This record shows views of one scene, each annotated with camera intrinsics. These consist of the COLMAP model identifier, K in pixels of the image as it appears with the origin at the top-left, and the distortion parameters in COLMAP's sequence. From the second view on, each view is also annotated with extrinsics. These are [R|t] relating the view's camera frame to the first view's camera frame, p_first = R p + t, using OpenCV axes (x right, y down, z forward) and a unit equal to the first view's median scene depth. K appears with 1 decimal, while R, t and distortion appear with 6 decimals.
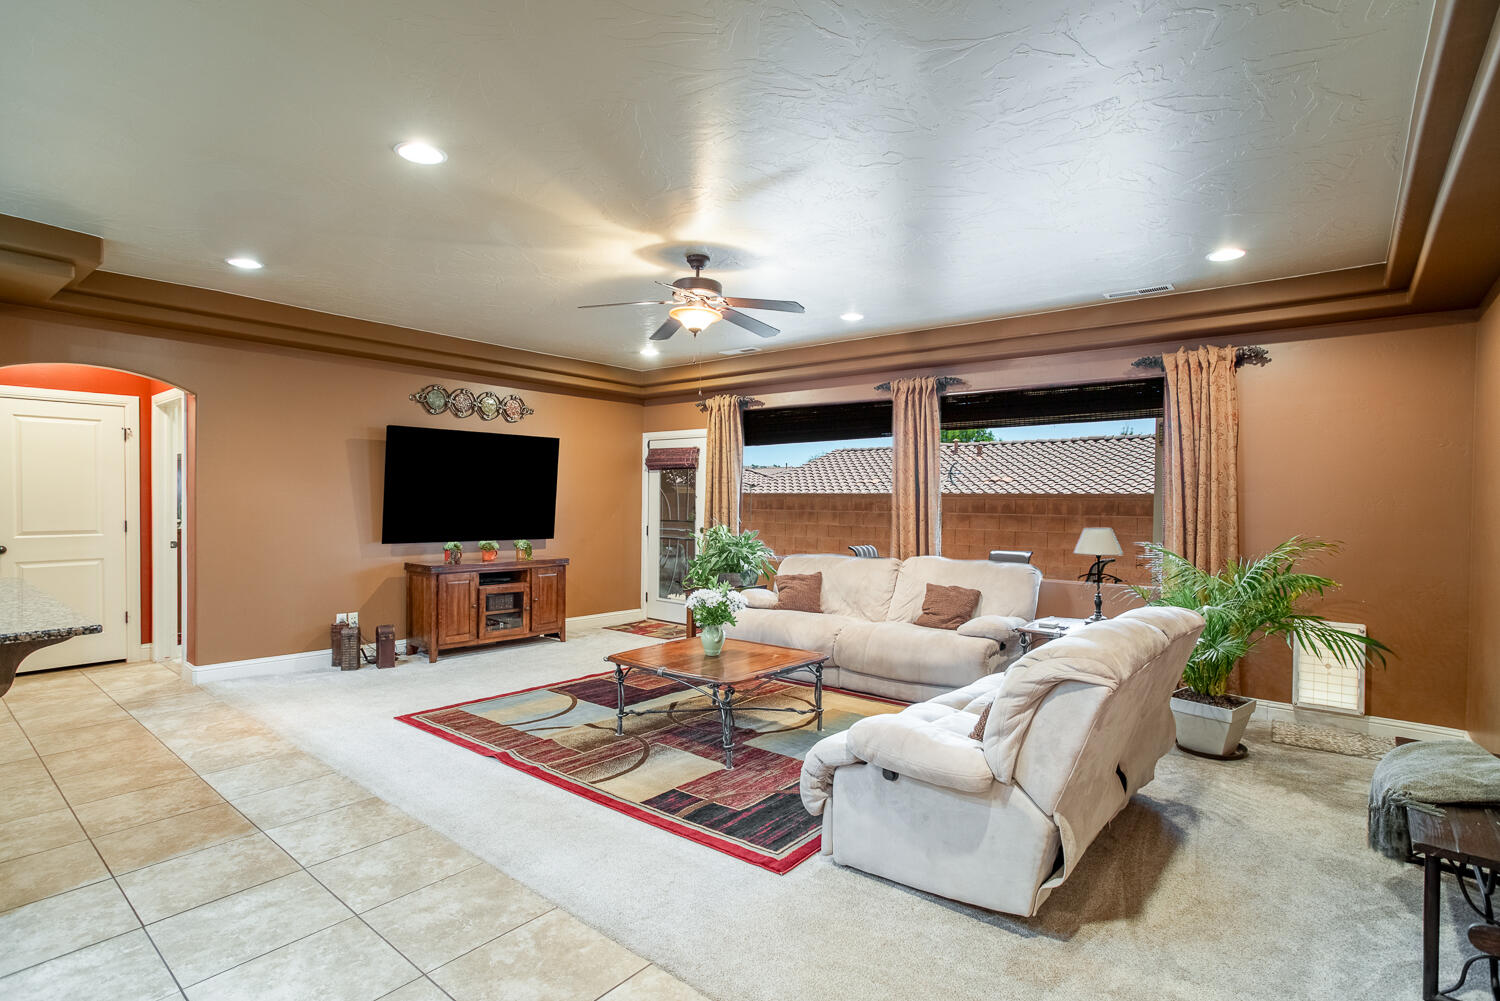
lens RADIAL K [[730.8, 0, 758.9], [0, 730.8, 528.6], [0, 0, 1]] dist [-0.026163, 0.004947]
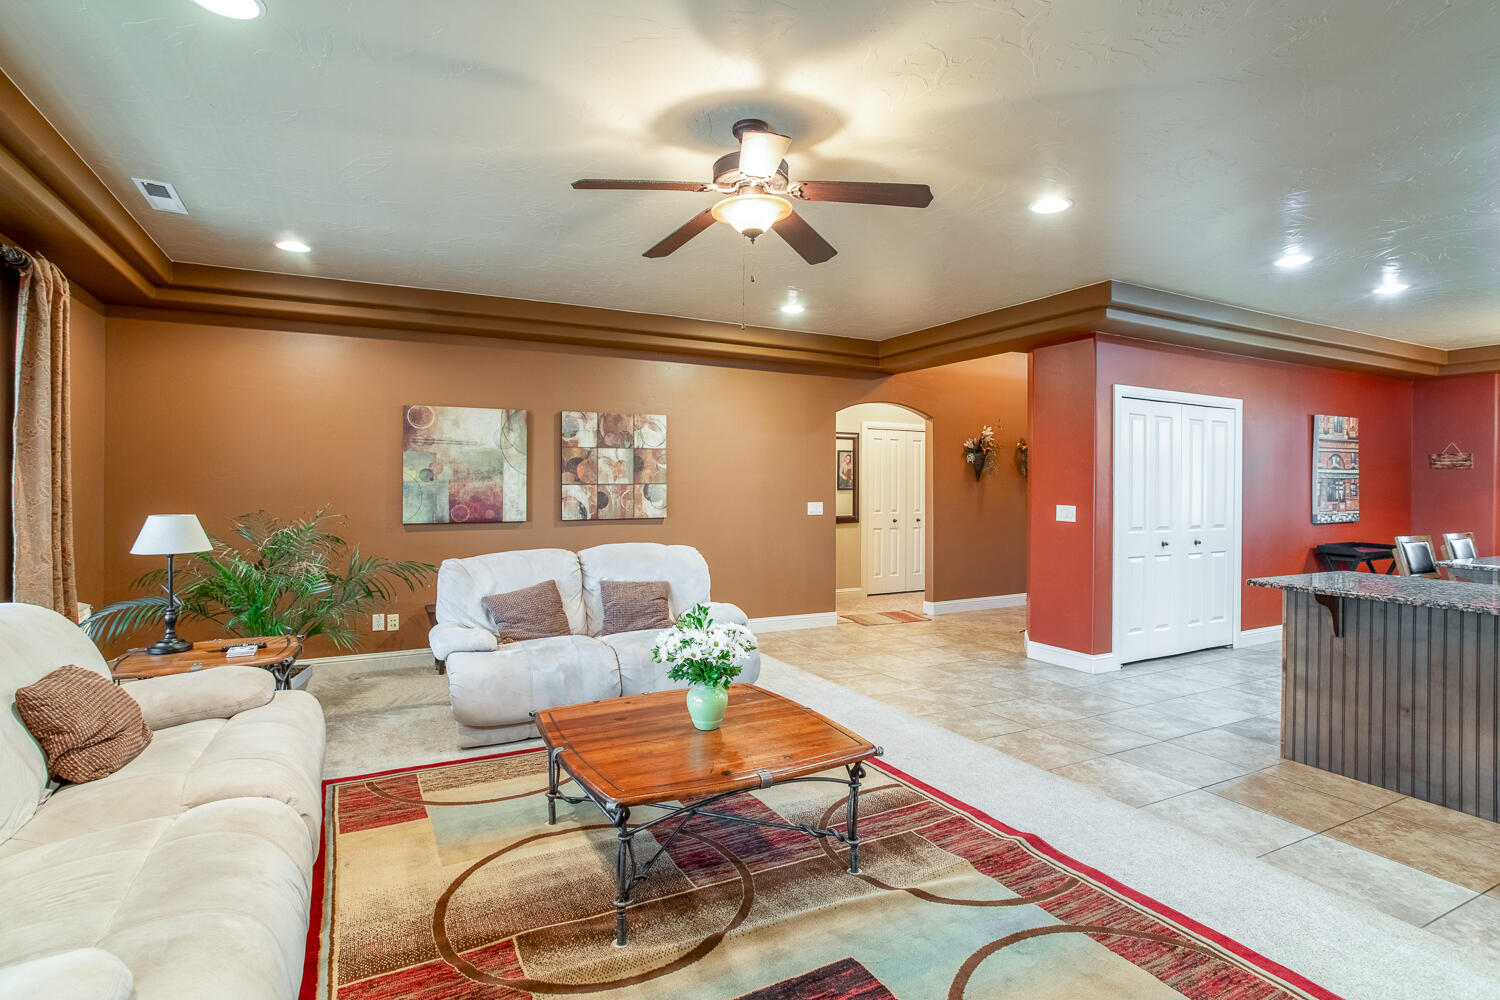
lens RADIAL K [[730.8, 0, 739.1], [0, 730.8, 500.2], [0, 0, 1]] dist [-0.026163, 0.004947]
pose [[-0.912722, -0.018821, 0.408148, -0.234909], [0.003414, 0.998552, 0.053681, -0.037389], [-0.408567, 0.050389, -0.911336, 1.082658]]
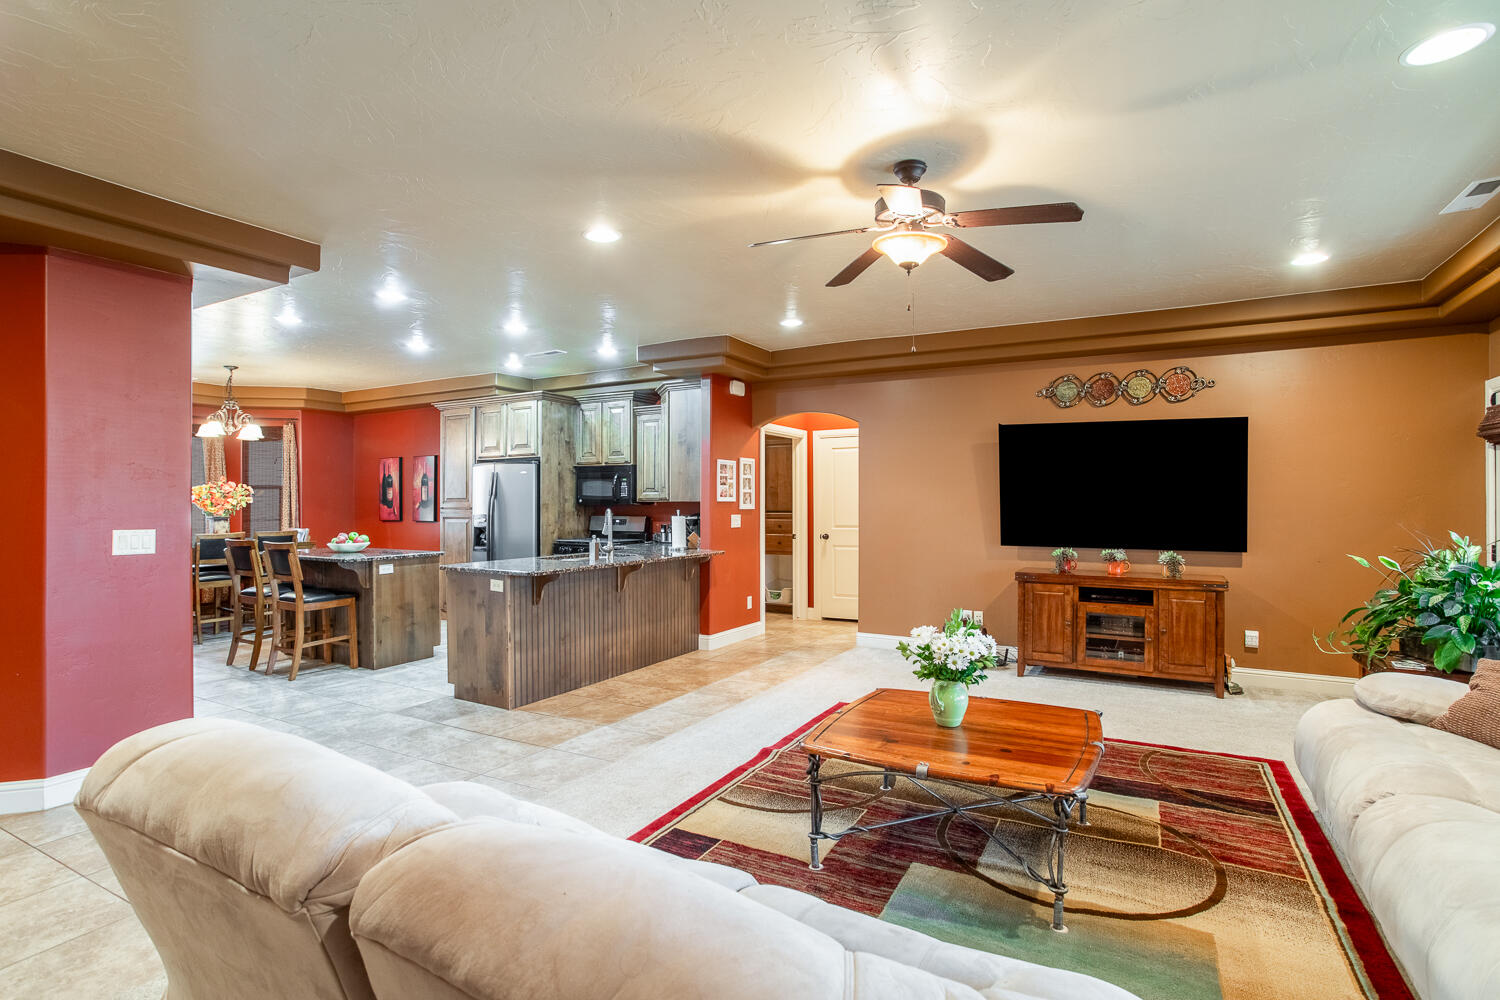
lens RADIAL K [[730.8, 0, 755.7], [0, 730.8, 494.7], [0, 0, 1]] dist [-0.026163, 0.004947]
pose [[0.184321, -0.020056, -0.982662, 0.401739], [-0.034165, 0.999057, -0.026799, -0.010608], [0.982272, 0.038512, 0.183461, 0.484989]]
